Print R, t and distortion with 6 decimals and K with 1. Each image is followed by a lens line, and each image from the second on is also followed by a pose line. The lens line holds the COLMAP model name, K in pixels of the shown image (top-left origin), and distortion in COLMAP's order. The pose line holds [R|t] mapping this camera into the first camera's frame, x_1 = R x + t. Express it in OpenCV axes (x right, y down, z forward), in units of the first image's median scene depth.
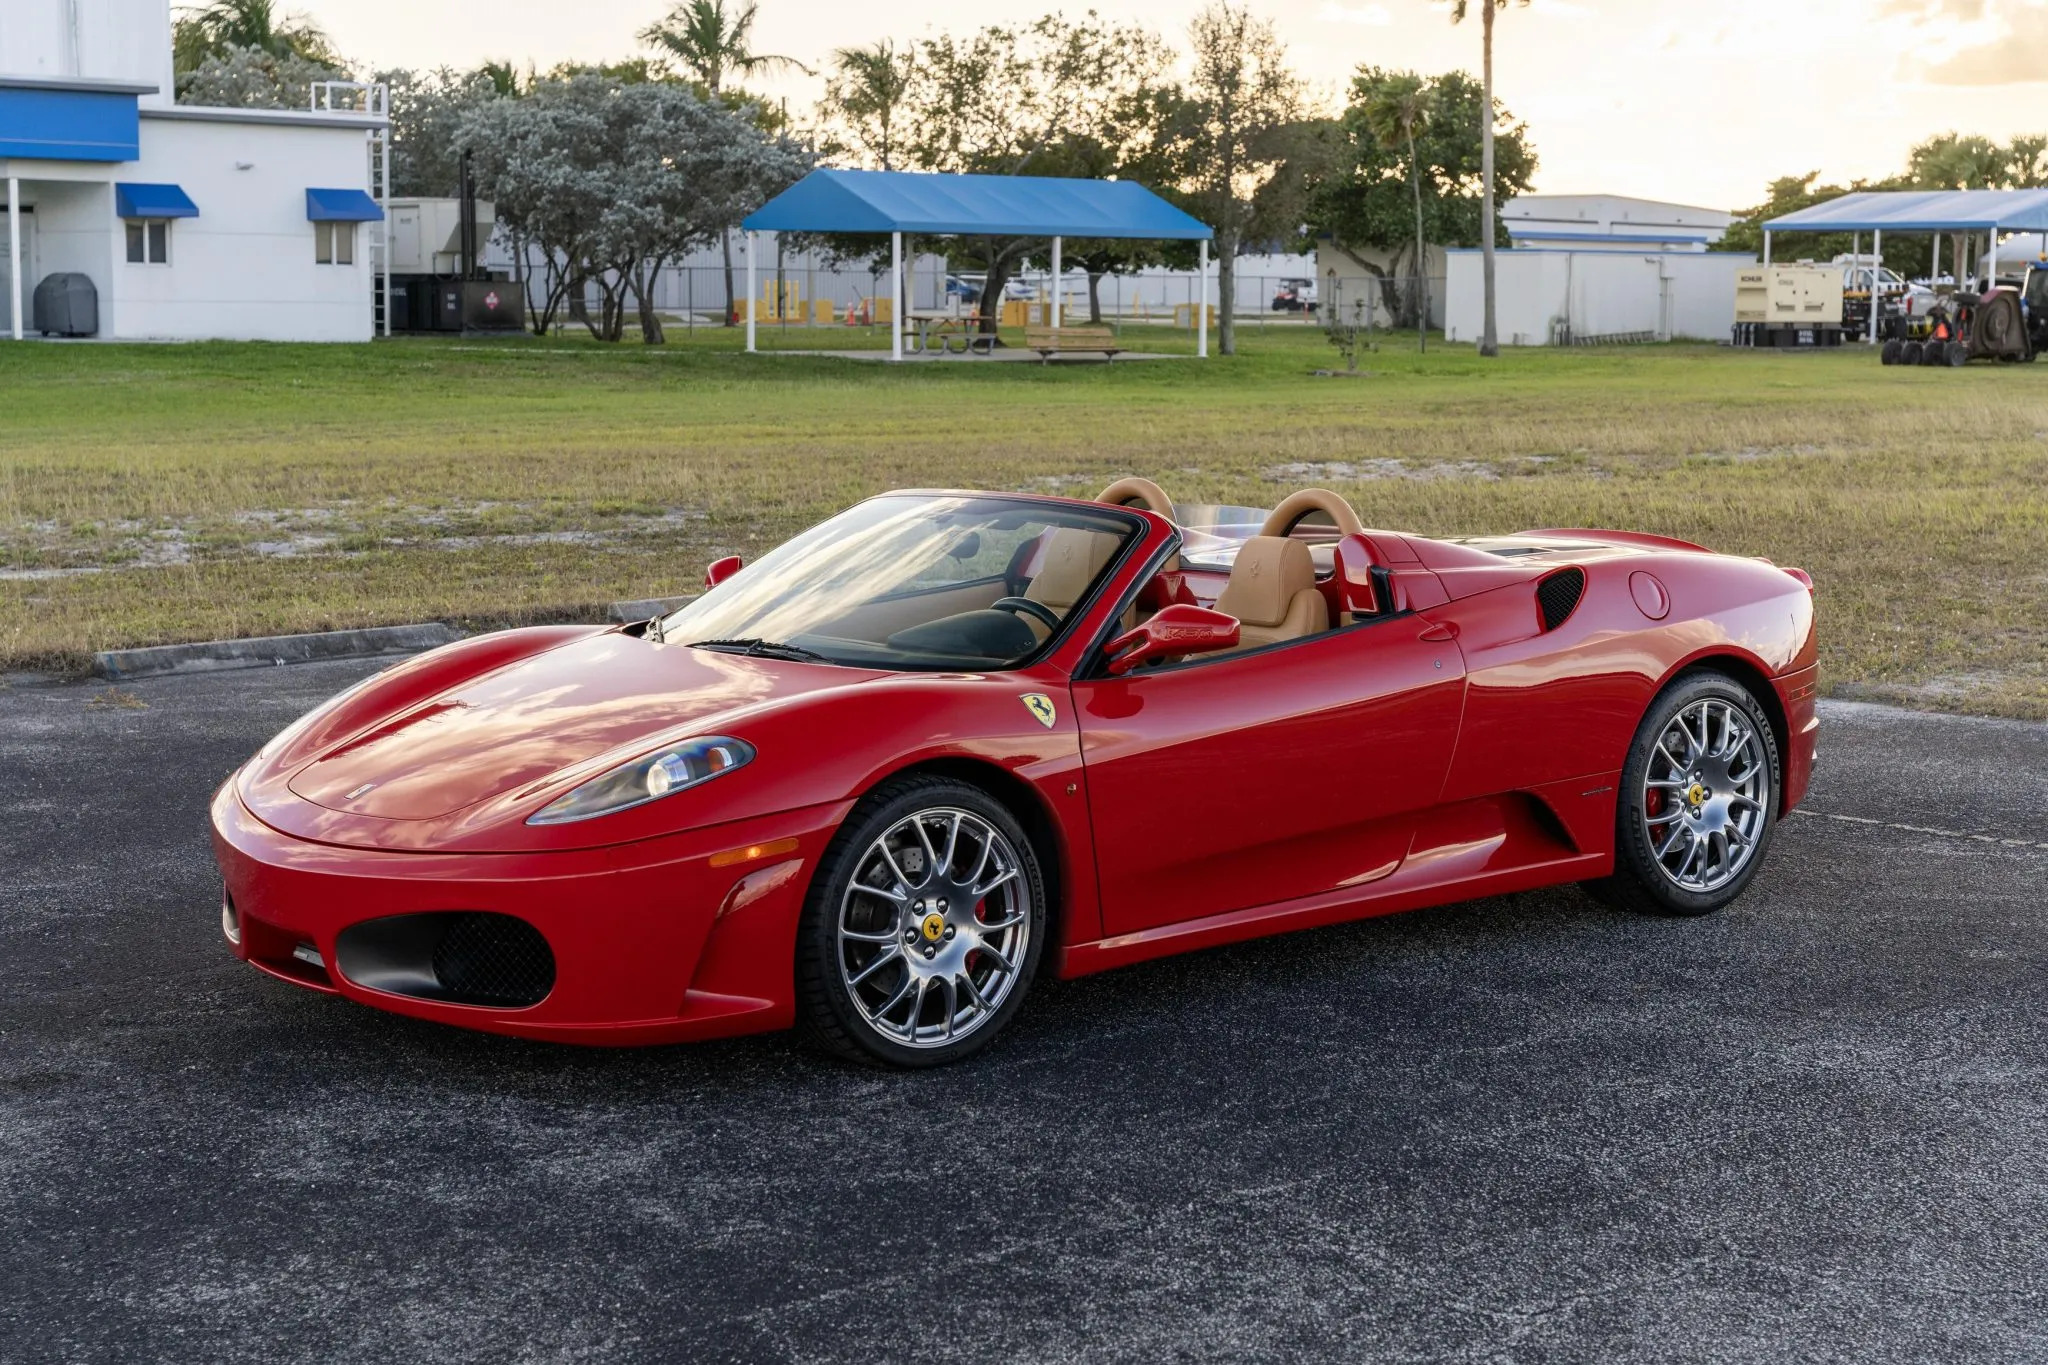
lens RADIAL K [[3512.3, 0, 1103.4], [0, 3512.3, 677.3], [0, 0, 1]] dist [0.026452, 0.103316]
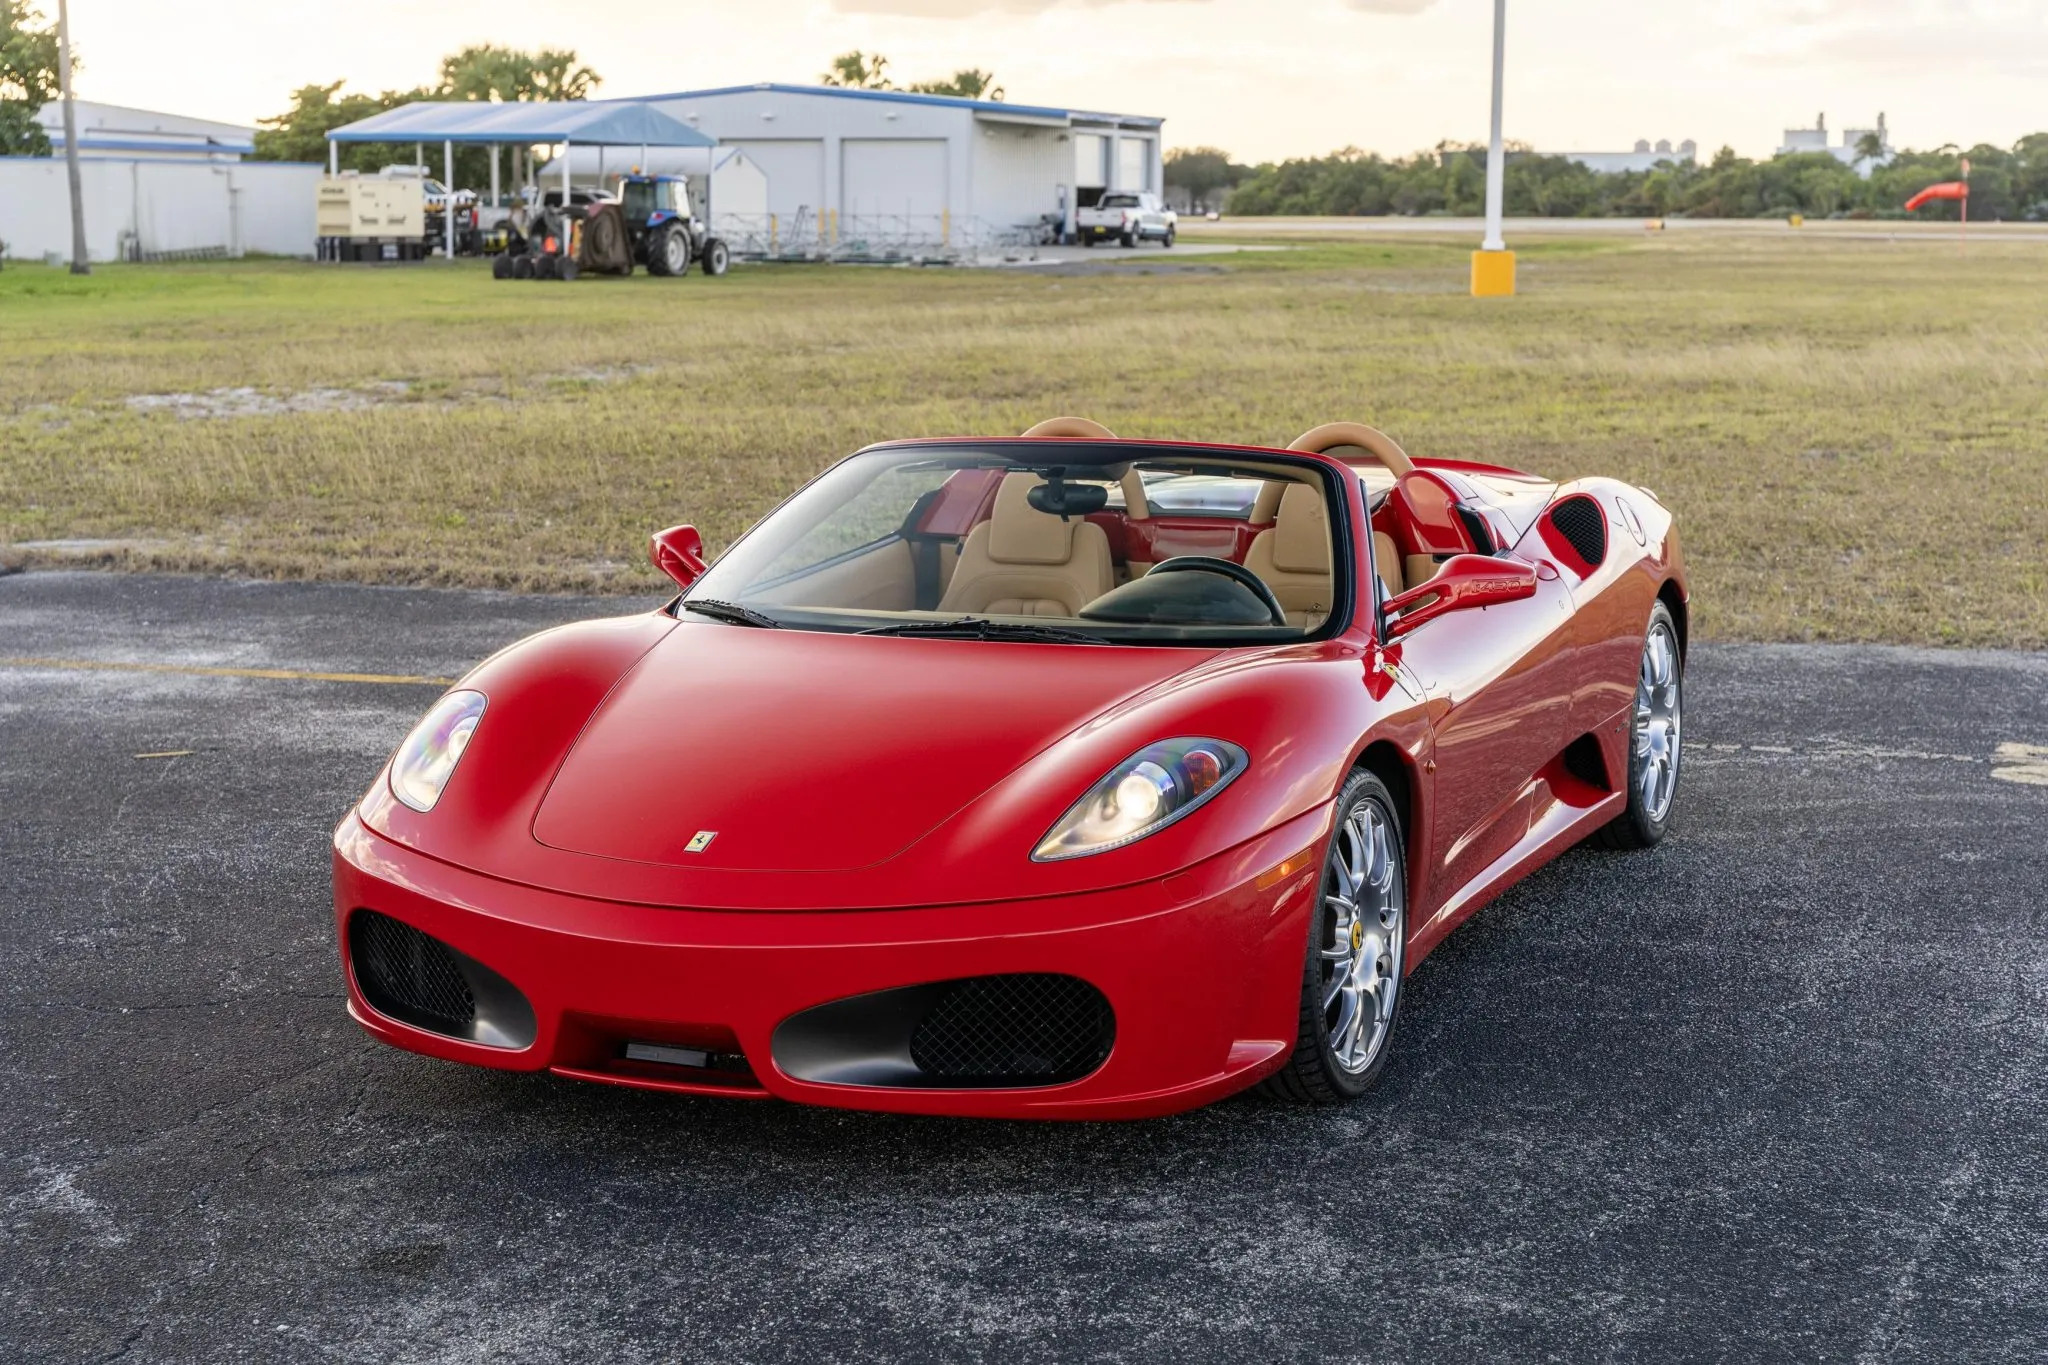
lens RADIAL K [[3512.3, 0, 1103.4], [0, 3512.3, 677.3], [0, 0, 1]] dist [0.026452, 0.103316]
pose [[0.866191, -0.068577, 0.494984, -0.118313], [0.056369, 0.997625, 0.039573, -0.006963], [-0.496523, -0.006376, 0.868000, 0.060001]]
